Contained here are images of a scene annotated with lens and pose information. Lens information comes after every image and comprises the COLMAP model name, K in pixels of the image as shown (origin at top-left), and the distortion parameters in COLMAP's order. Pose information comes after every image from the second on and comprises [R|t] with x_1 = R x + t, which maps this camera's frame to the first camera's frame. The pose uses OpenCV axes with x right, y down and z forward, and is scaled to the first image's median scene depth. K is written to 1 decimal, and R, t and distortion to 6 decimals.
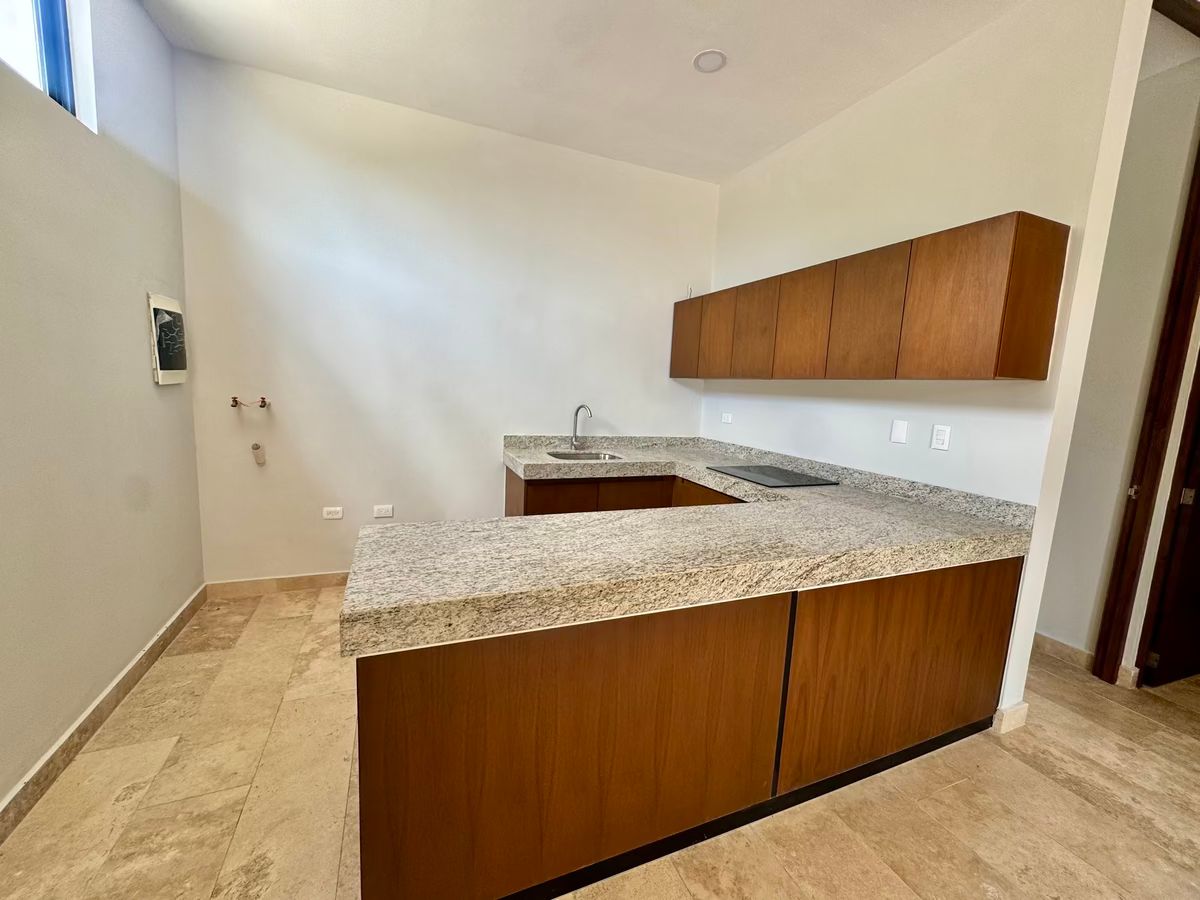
lens RADIAL K [[480.8, 0, 598.7], [0, 480.8, 448.0], [0, 0, 1]] dist [-0.004625, 0.000522]
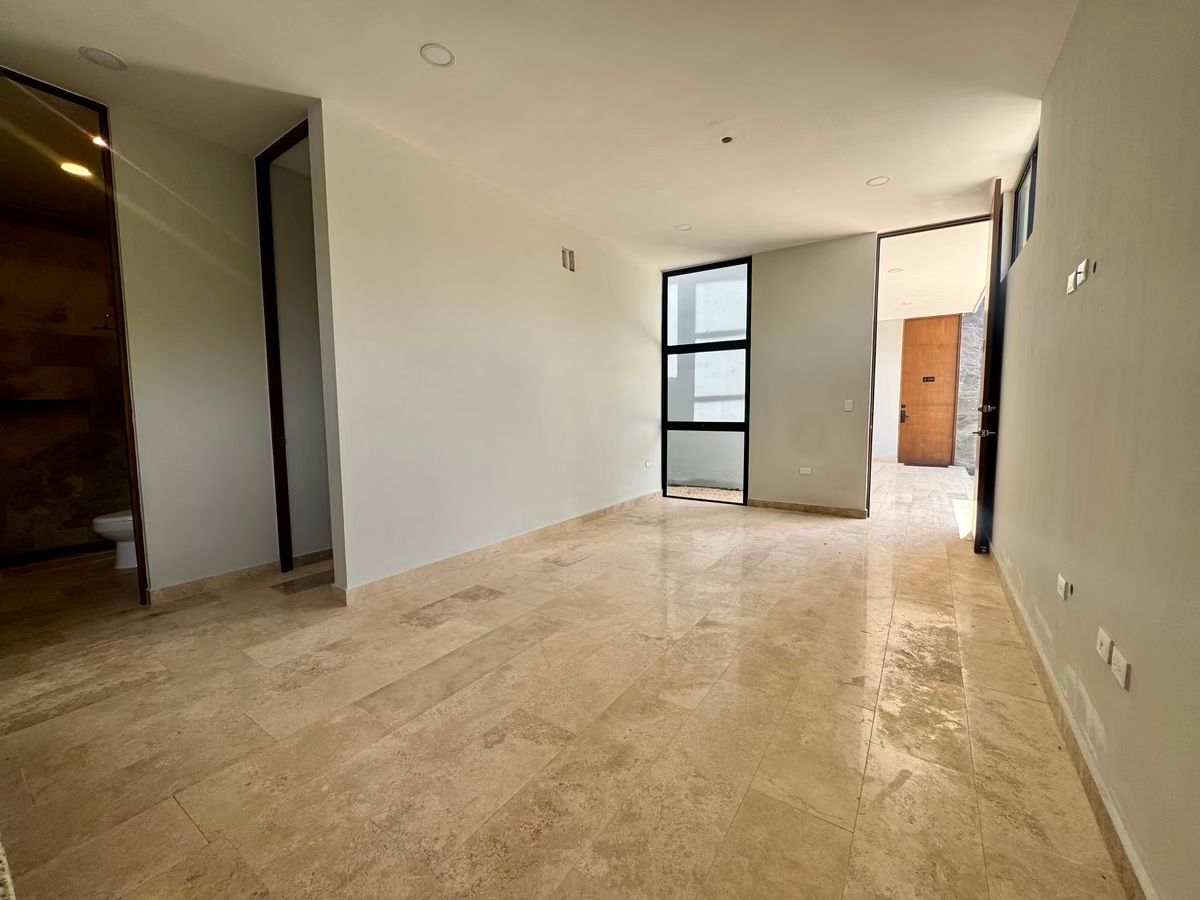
lens RADIAL K [[480.8, 0, 599.5], [0, 480.8, 448.3], [0, 0, 1]] dist [-0.004625, 0.000522]
pose [[-0.545021, -0.116054, 0.830352, -0.364395], [0.090873, 0.976363, 0.196108, 0.003334], [-0.833483, 0.182339, -0.521592, 0.292584]]
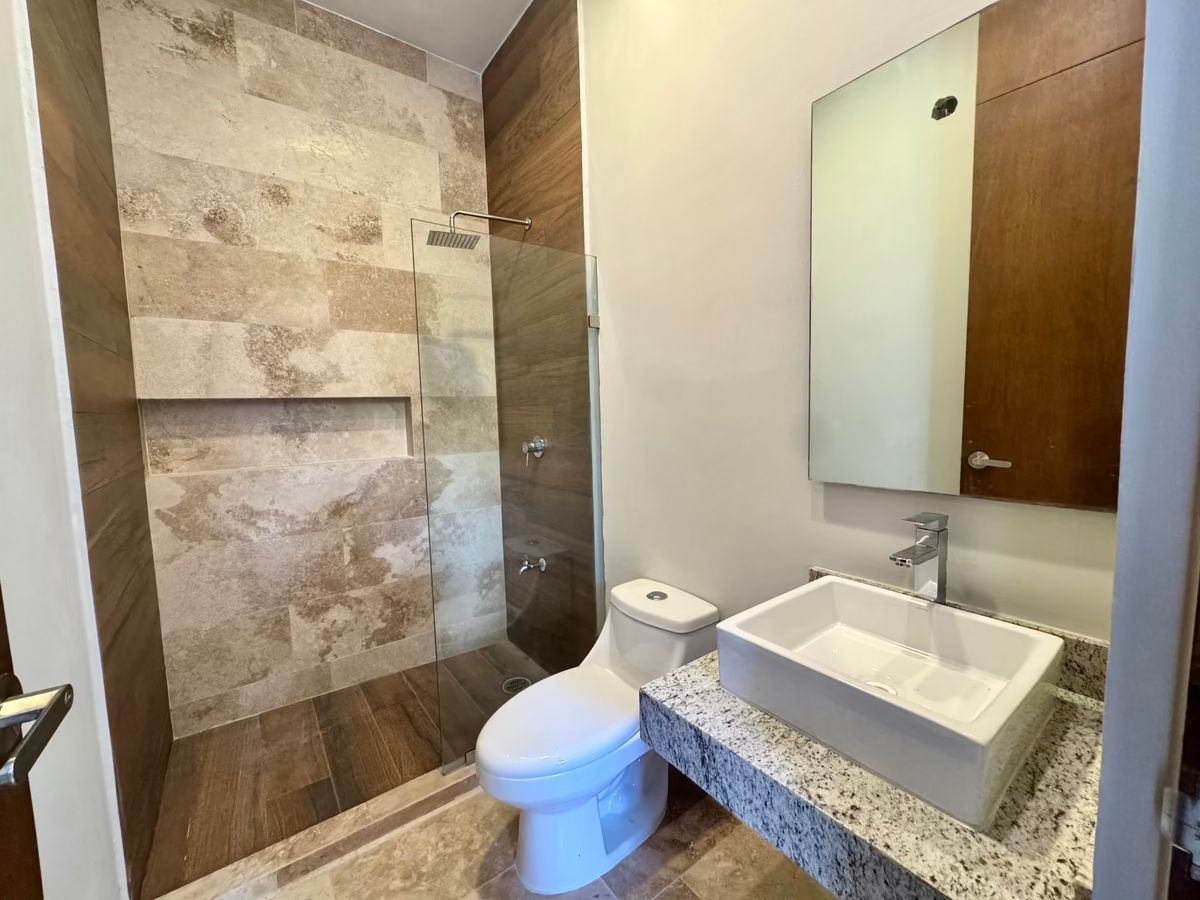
lens RADIAL K [[480.8, 0, 601.5], [0, 480.8, 449.8], [0, 0, 1]] dist [-0.004625, 0.000522]
pose [[-0.241548, -0.124835, 0.962326, 1.118141], [0.140379, 0.976764, 0.161944, 0.006040], [-0.960181, 0.174208, -0.218411, 0.762899]]
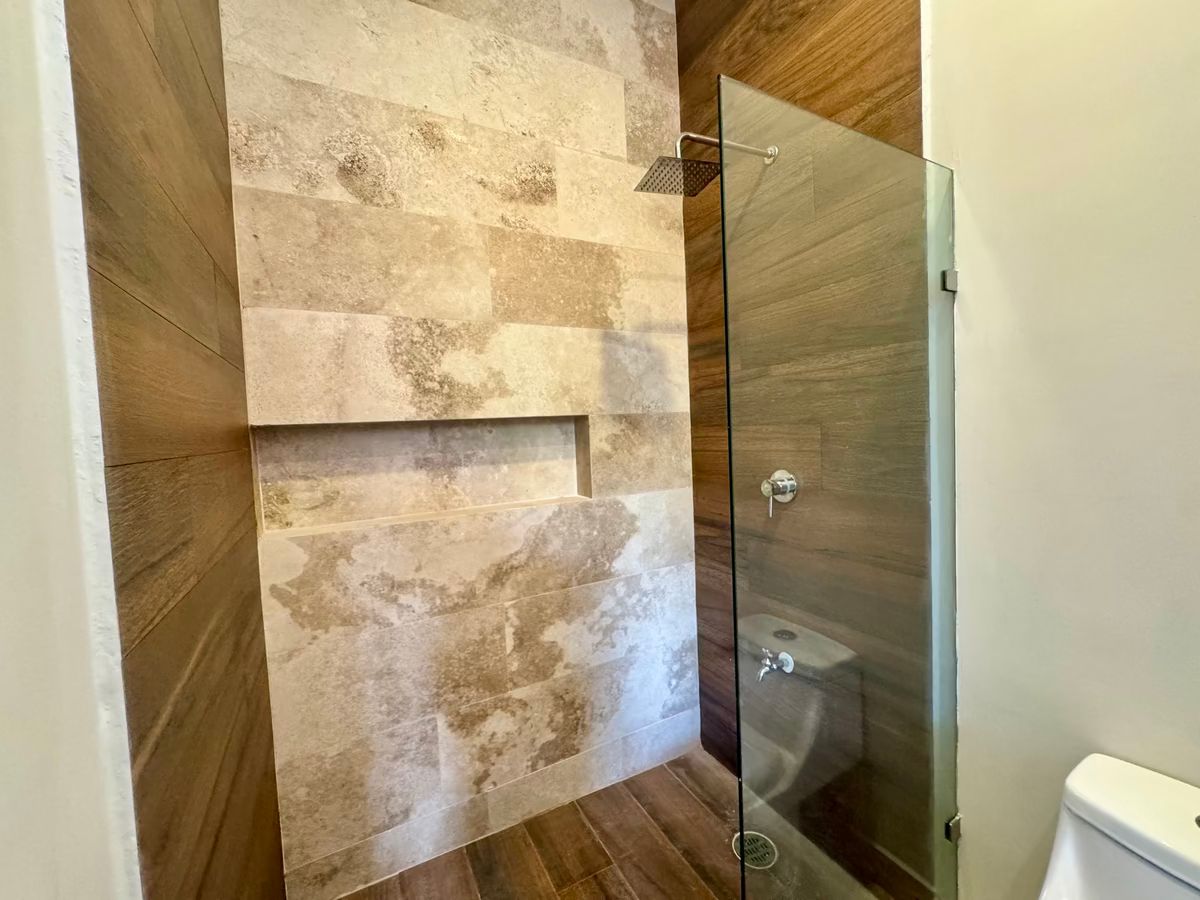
lens RADIAL K [[480.8, 0, 600.8], [0, 480.8, 450.1], [0, 0, 1]] dist [-0.004625, 0.000522]
pose [[-0.100364, -0.094727, 0.990431, 1.430009], [0.166278, 0.979861, 0.110565, -0.017691], [-0.980958, 0.175783, -0.082591, 0.935160]]
